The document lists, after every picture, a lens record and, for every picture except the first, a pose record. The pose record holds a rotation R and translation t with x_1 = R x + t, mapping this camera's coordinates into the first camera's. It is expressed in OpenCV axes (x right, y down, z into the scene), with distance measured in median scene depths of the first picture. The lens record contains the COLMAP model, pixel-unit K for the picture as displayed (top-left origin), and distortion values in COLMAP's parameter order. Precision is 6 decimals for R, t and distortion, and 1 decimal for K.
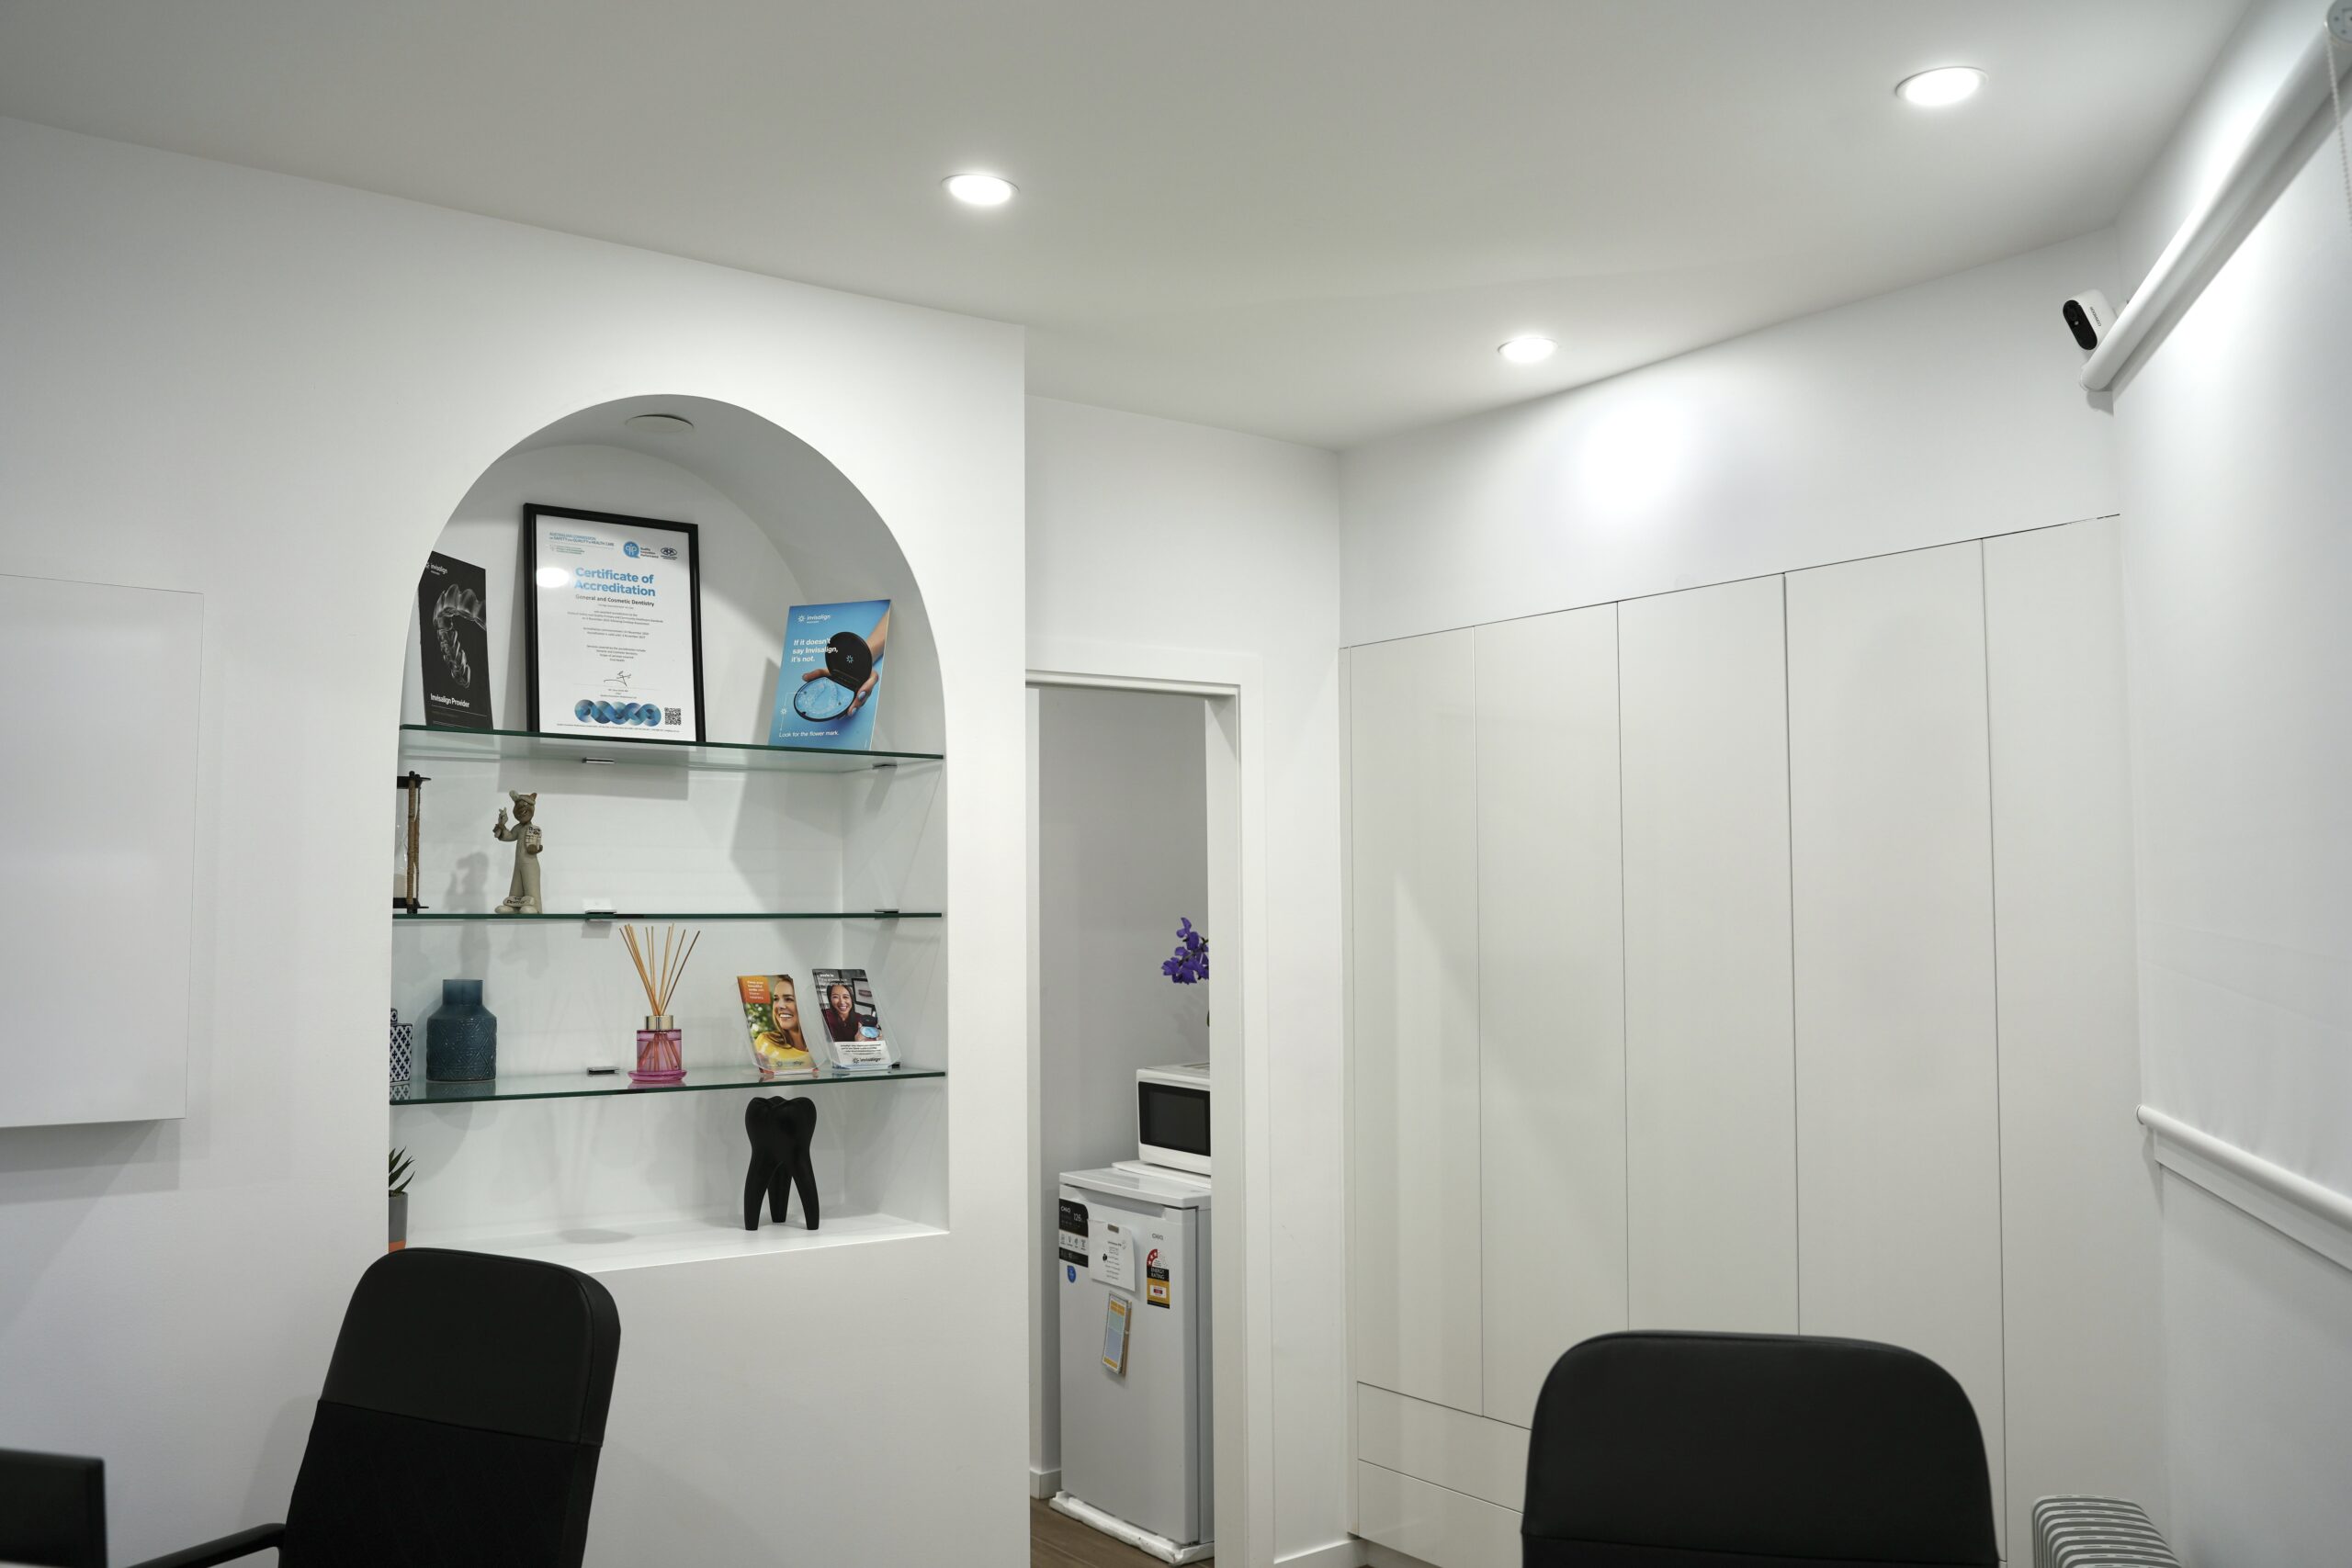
lens RADIAL K [[1905.1, 0, 1182.3], [0, 1905.1, 783.2], [0, 0, 1]] dist [-0.089857, 0.067661]
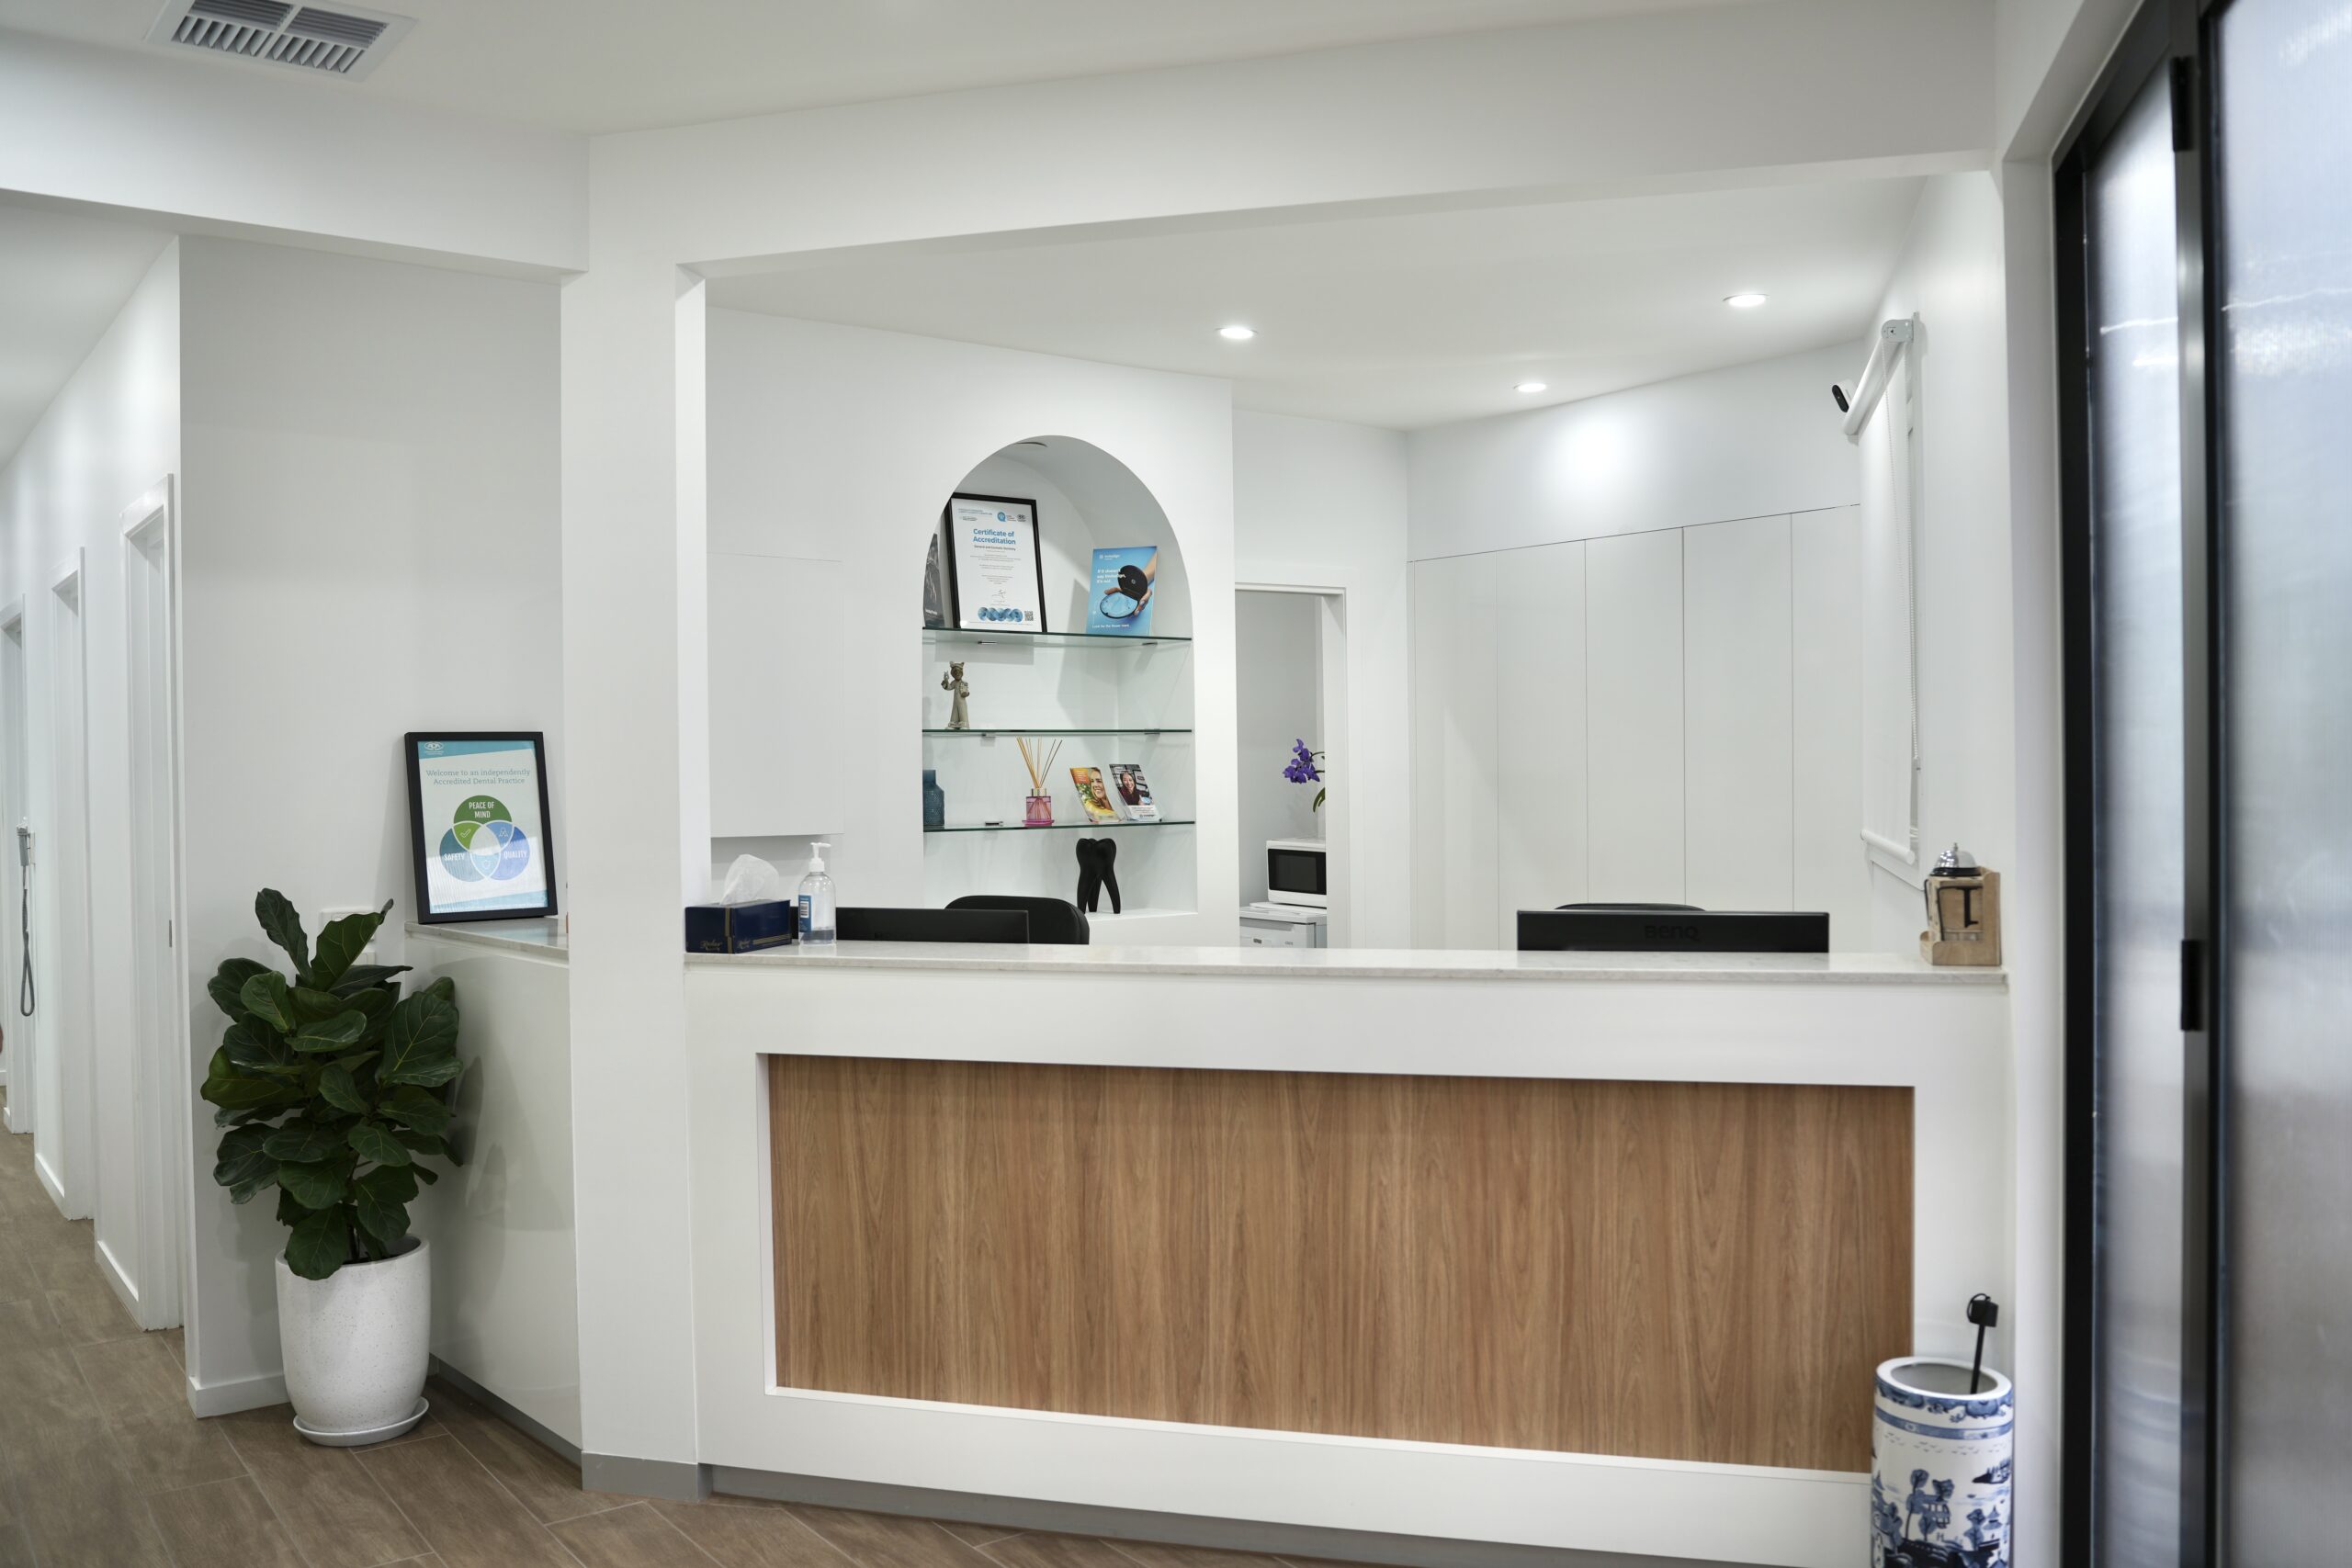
lens RADIAL K [[1905.1, 0, 1180.8], [0, 1905.1, 790.6], [0, 0, 1]] dist [-0.089857, 0.067661]
pose [[0.999980, -0.005952, 0.002069, -0.137251], [0.005760, 0.996532, 0.083015, -0.020041], [-0.002555, -0.083001, 0.996546, -0.716806]]
